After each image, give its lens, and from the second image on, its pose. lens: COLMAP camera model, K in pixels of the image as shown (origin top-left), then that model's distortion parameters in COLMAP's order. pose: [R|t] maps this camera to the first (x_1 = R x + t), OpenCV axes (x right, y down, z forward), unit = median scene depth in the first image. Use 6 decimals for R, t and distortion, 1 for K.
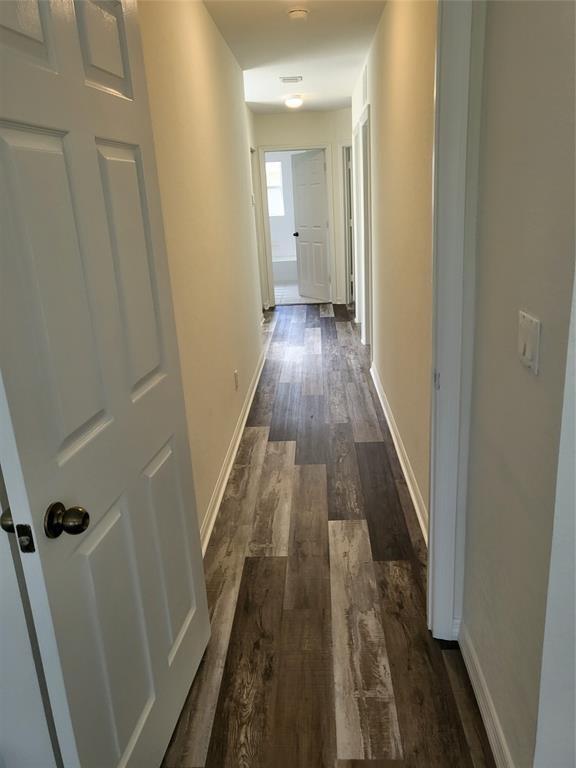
lens RADIAL K [[590.6, 0, 281.4], [0, 590.6, 380.5], [0, 0, 1]] dist [-0.006923, 0.061747]
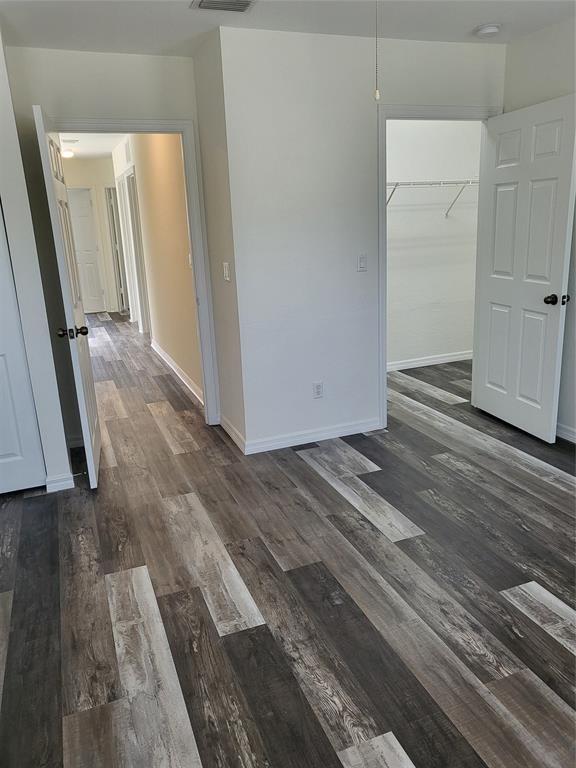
lens RADIAL K [[590.6, 0, 281.4], [0, 590.6, 380.5], [0, 0, 1]] dist [-0.006923, 0.061747]
pose [[0.914534, -0.092706, 0.393743, -0.144677], [0.113251, 0.993137, -0.029212, 0.159744], [-0.388333, 0.071308, 0.918756, -0.471000]]
